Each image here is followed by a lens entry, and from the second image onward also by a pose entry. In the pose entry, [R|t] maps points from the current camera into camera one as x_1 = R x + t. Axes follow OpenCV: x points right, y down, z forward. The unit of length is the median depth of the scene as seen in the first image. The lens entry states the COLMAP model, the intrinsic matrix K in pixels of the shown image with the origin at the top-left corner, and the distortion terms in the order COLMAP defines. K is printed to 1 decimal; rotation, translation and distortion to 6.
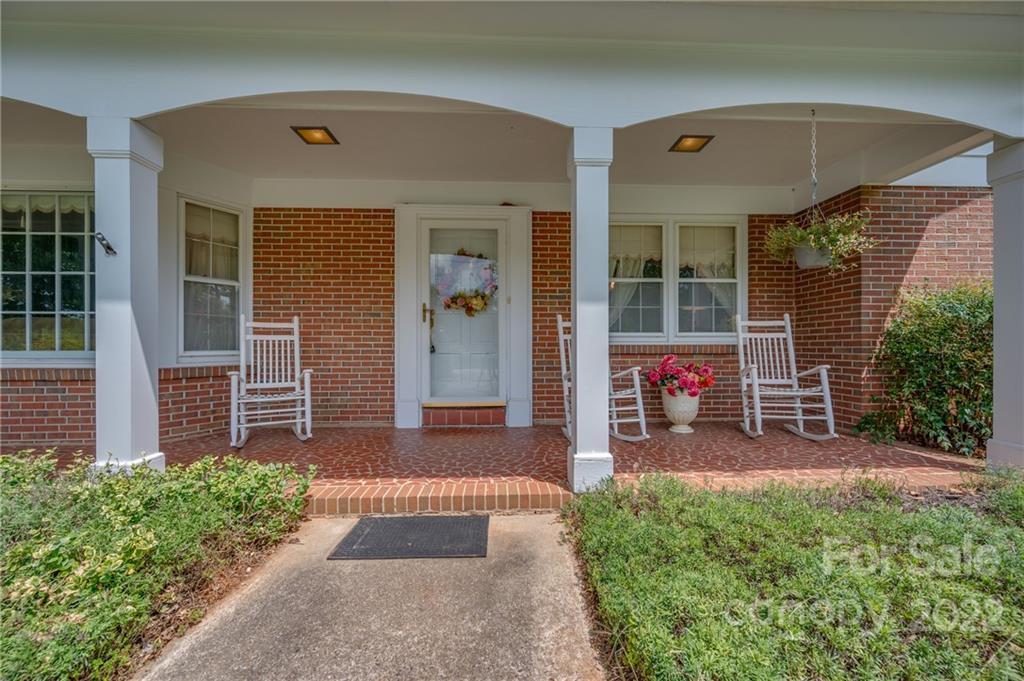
lens RADIAL K [[403.9, 0, 518.2], [0, 403.9, 342.8], [0, 0, 1]] dist [-0.000256, -0.000025]
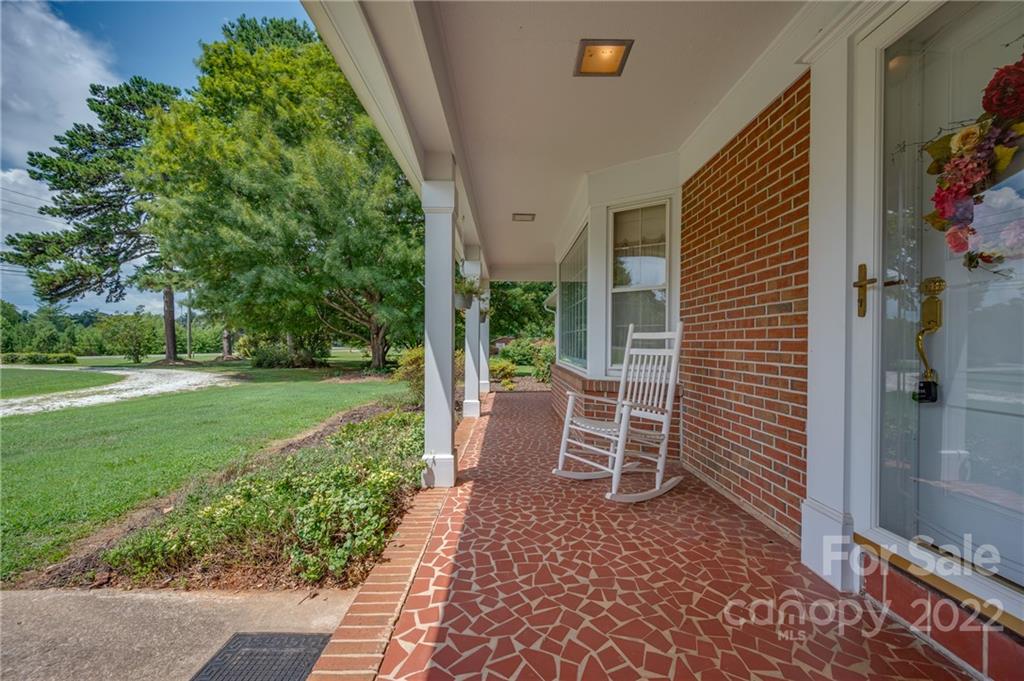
lens RADIAL K [[403.9, 0, 514.0], [0, 403.9, 344.5], [0, 0, 1]] dist [-0.000256, -0.000025]
pose [[-0.031657, 0.000821, -0.999498, 0.146381], [0.000579, 1.000000, 0.000804, -0.025715], [0.999499, -0.000554, -0.031657, 0.693640]]
